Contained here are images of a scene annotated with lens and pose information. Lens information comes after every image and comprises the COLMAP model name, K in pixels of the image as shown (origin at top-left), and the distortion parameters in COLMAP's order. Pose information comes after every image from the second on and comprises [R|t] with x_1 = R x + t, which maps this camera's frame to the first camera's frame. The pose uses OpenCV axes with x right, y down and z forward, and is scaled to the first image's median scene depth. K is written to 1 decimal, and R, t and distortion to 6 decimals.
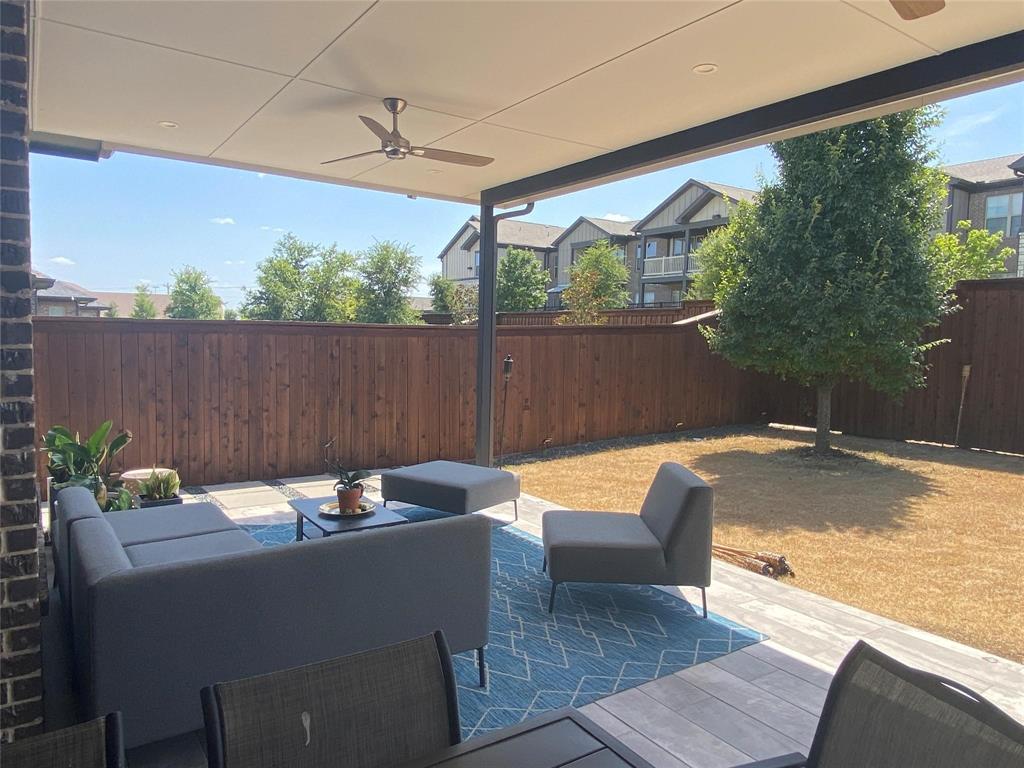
lens RADIAL K [[685.8, 0, 517.0], [0, 685.8, 379.4], [0, 0, 1]] dist [0.005533, -0.007548]
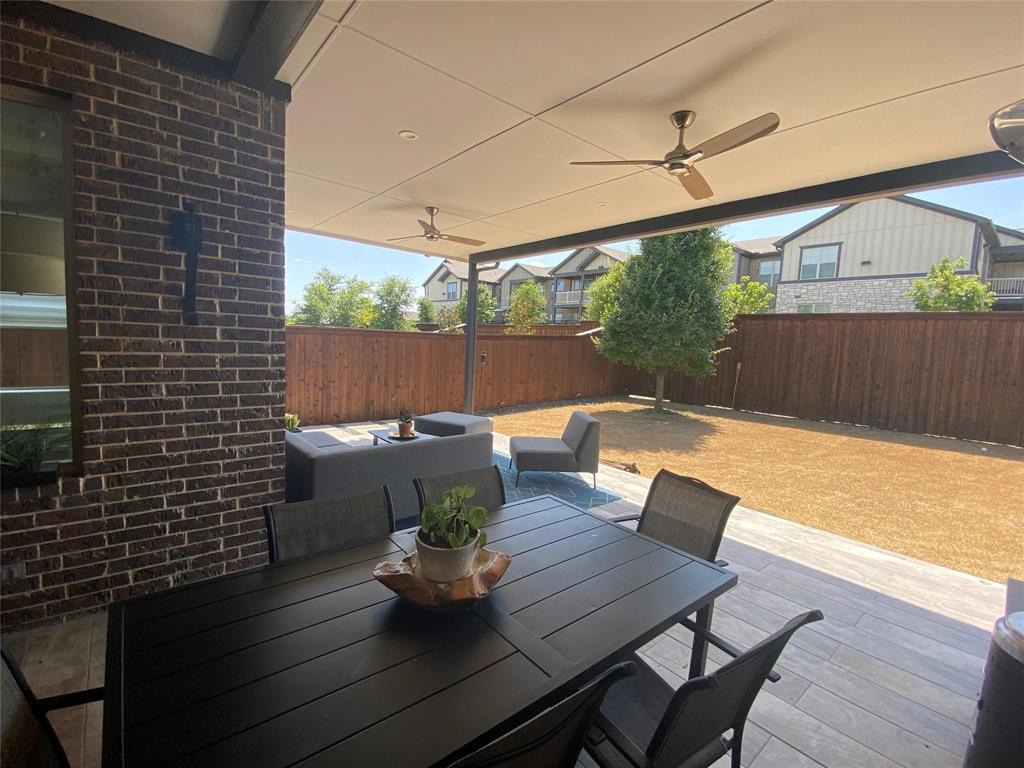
lens RADIAL K [[451.6, 0, 517.0], [0, 451.6, 384.7], [0, 0, 1]] dist [0.021919, -0.000648]
pose [[0.994156, 0.013998, 0.107046, -0.039989], [-0.017984, 0.999177, 0.036356, 0.004022], [-0.106449, -0.038069, 0.993589, -0.110200]]
